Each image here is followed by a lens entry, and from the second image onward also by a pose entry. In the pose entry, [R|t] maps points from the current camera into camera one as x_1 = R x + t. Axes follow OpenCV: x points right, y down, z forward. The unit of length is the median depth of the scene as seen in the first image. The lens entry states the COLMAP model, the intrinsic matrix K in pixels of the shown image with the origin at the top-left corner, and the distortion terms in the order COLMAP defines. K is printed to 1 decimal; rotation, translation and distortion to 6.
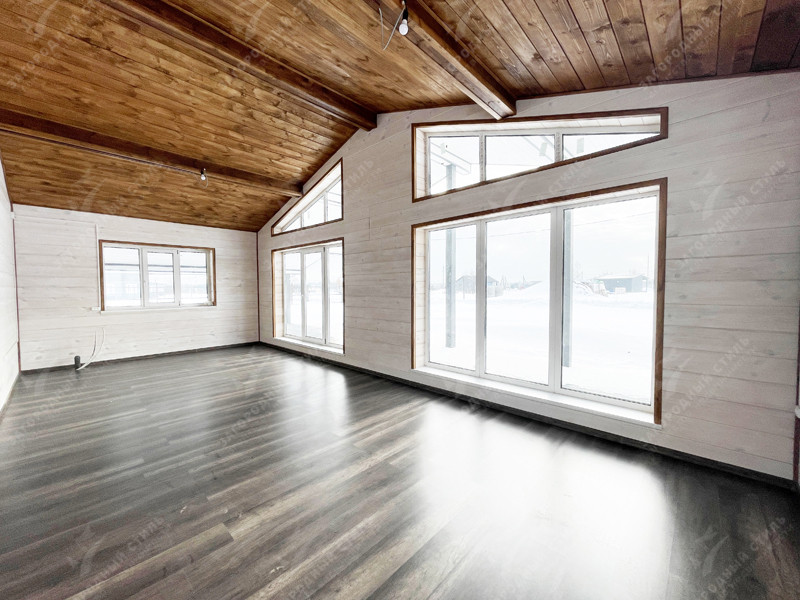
lens RADIAL K [[323.3, 0, 397.3], [0, 323.3, 298.7], [0, 0, 1]] dist [-0.000581, 0.000489]
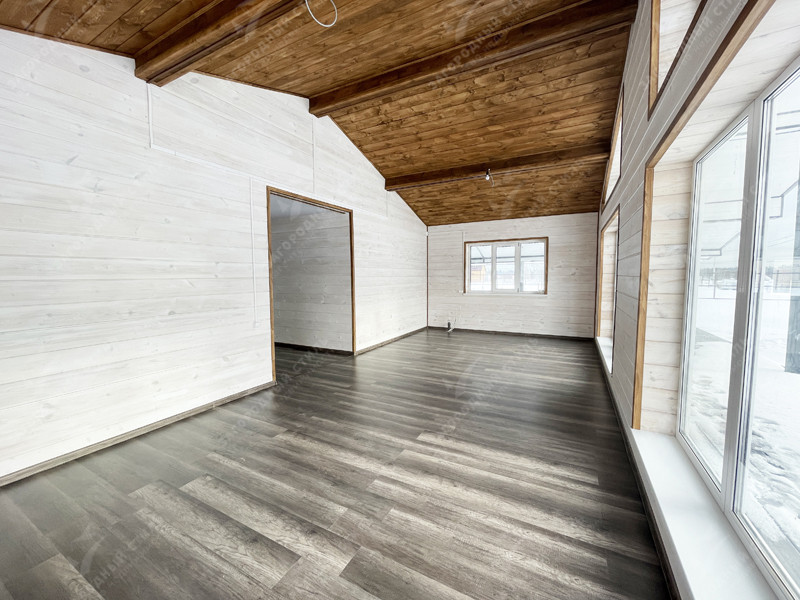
lens RADIAL K [[323.3, 0, 397.3], [0, 323.3, 298.7], [0, 0, 1]] dist [-0.000581, 0.000489]
pose [[0.263674, 0.072775, -0.961863, 0.446026], [-0.028541, 0.997302, 0.067633, -0.030260], [0.964190, 0.009619, 0.265040, 0.444876]]
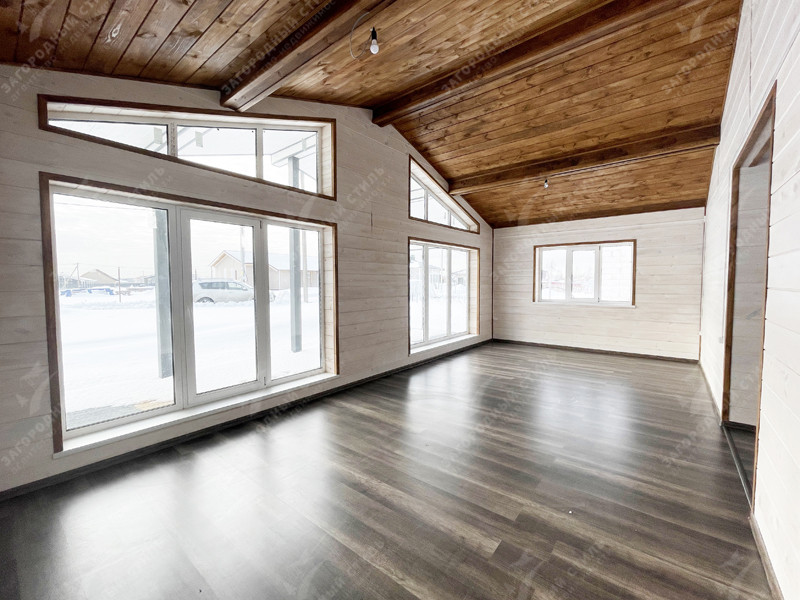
lens RADIAL K [[338.3, 0, 398.2], [0, 338.3, 299.3], [0, 0, 1]] dist [0.000768, 0.000282]
pose [[-0.083255, -0.041082, 0.995681, -1.173278], [0.041382, 0.998146, 0.044644, -0.048503], [-0.995669, 0.044920, -0.081400, 1.101318]]
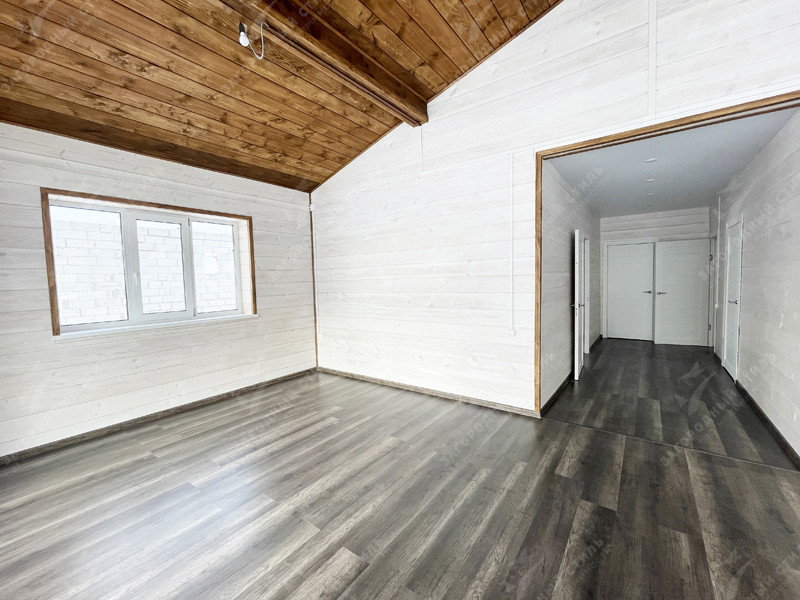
lens RADIAL K [[338.3, 0, 398.2], [0, 338.3, 299.3], [0, 0, 1]] dist [0.000768, 0.000282]
pose [[-0.991546, 0.041006, -0.123108, -0.139214], [0.028658, 0.994529, 0.100450, -0.046793], [0.126553, 0.096073, -0.987296, 1.009226]]
